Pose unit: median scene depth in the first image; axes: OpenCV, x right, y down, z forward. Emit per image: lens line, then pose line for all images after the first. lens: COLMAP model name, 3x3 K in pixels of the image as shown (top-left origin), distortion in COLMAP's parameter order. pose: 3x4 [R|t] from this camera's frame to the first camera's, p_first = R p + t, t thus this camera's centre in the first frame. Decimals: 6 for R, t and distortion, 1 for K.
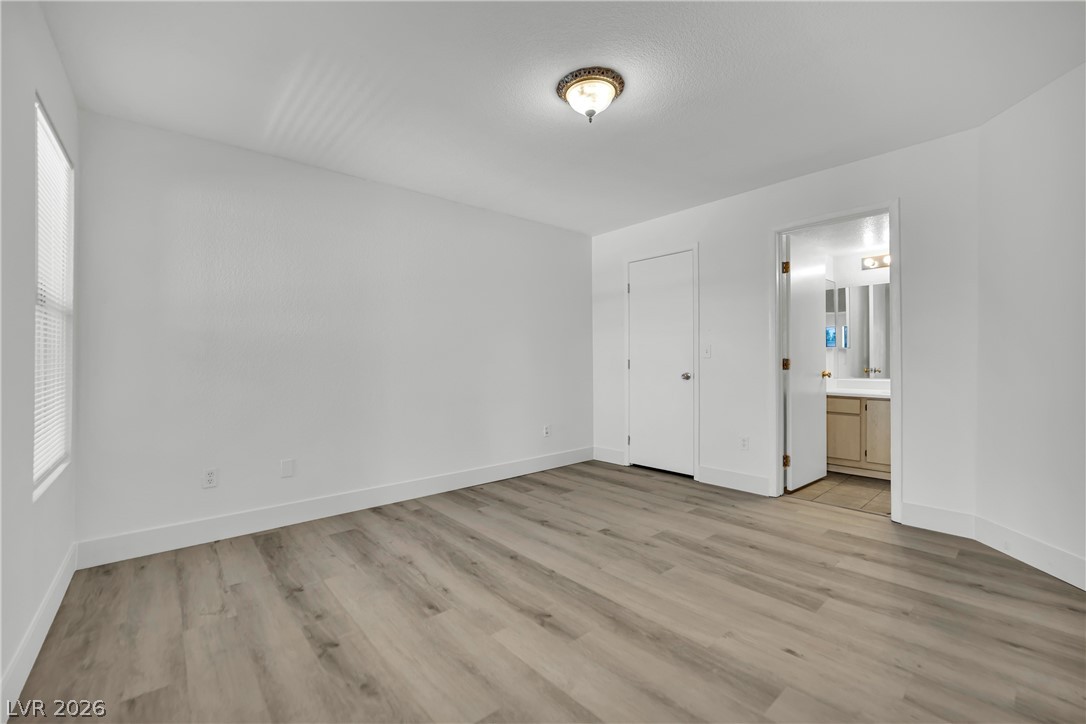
lens RADIAL K [[449.4, 0, 542.6], [0, 449.4, 361.1], [0, 0, 1]] dist [-0.001791, -0.000419]
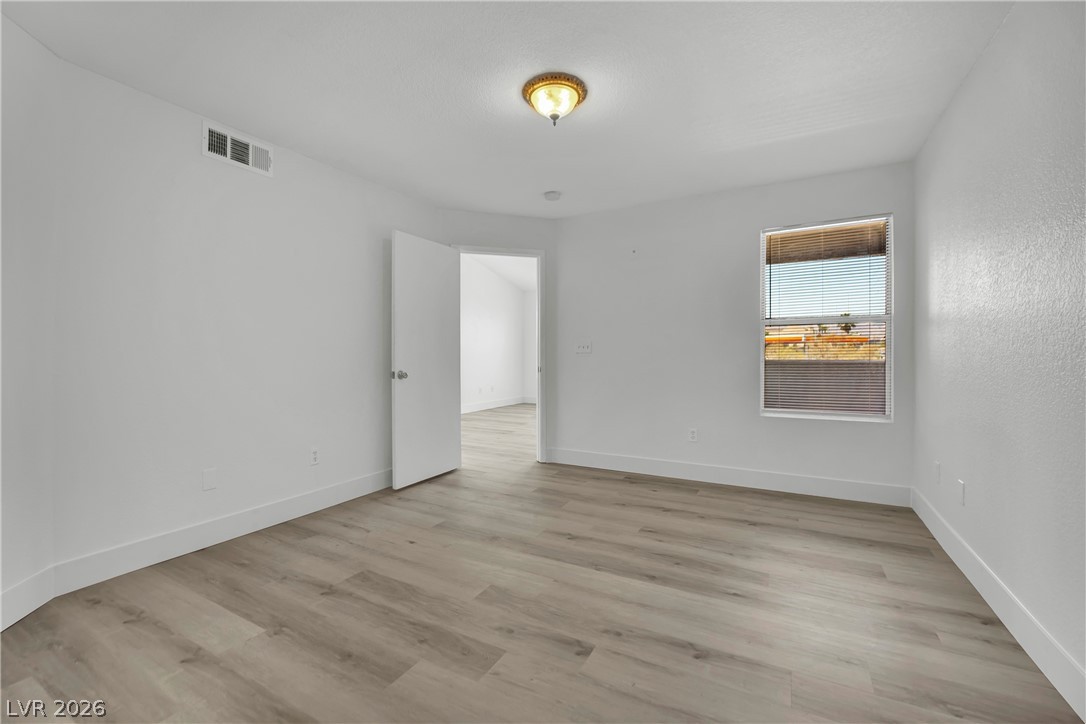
lens RADIAL K [[449.4, 0, 542.3], [0, 449.4, 358.3], [0, 0, 1]] dist [-0.001791, -0.000419]
pose [[-0.934423, 0.008447, -0.356065, 0.509780], [0.006070, 0.999951, 0.007792, -0.004634], [0.356114, 0.005120, -0.934429, 1.977919]]
